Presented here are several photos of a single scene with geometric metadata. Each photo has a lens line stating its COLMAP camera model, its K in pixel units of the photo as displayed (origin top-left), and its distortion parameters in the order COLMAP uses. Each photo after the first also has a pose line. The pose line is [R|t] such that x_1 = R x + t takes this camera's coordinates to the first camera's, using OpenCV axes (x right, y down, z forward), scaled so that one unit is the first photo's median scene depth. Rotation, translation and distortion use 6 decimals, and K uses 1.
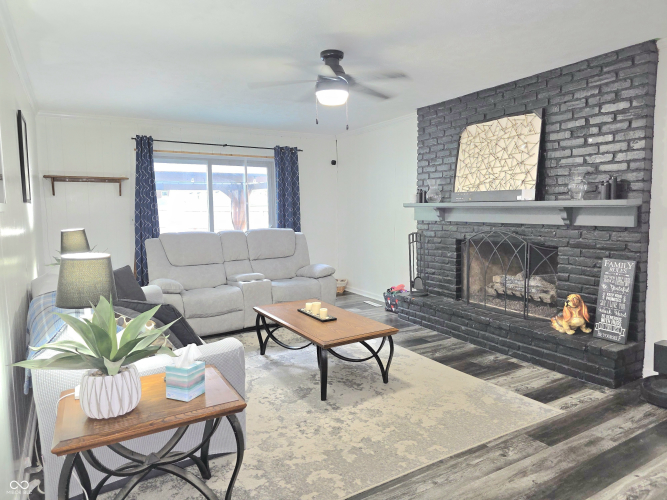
lens RADIAL K [[442.7, 0, 331.2], [0, 442.7, 249.2], [0, 0, 1]] dist [0.039839, -0.006588]
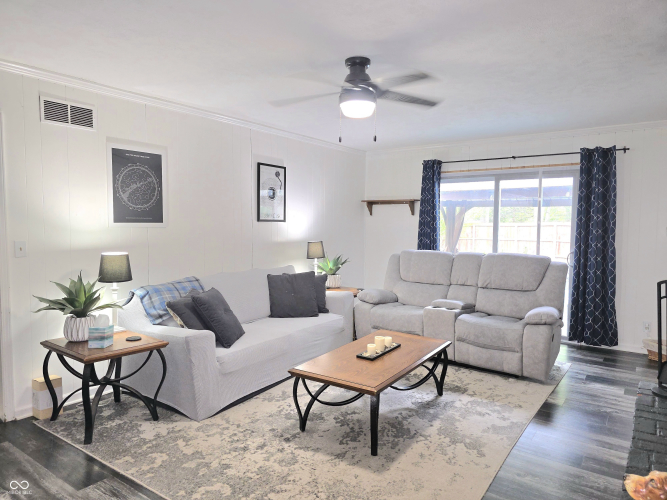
lens RADIAL K [[442.7, 0, 331.5], [0, 442.7, 248.6], [0, 0, 1]] dist [0.039839, -0.006588]
pose [[0.413317, 0.066558, -0.908152, 0.473061], [-0.100741, 0.994545, 0.027040, -0.044684], [0.904998, 0.080312, 0.417767, 0.348601]]
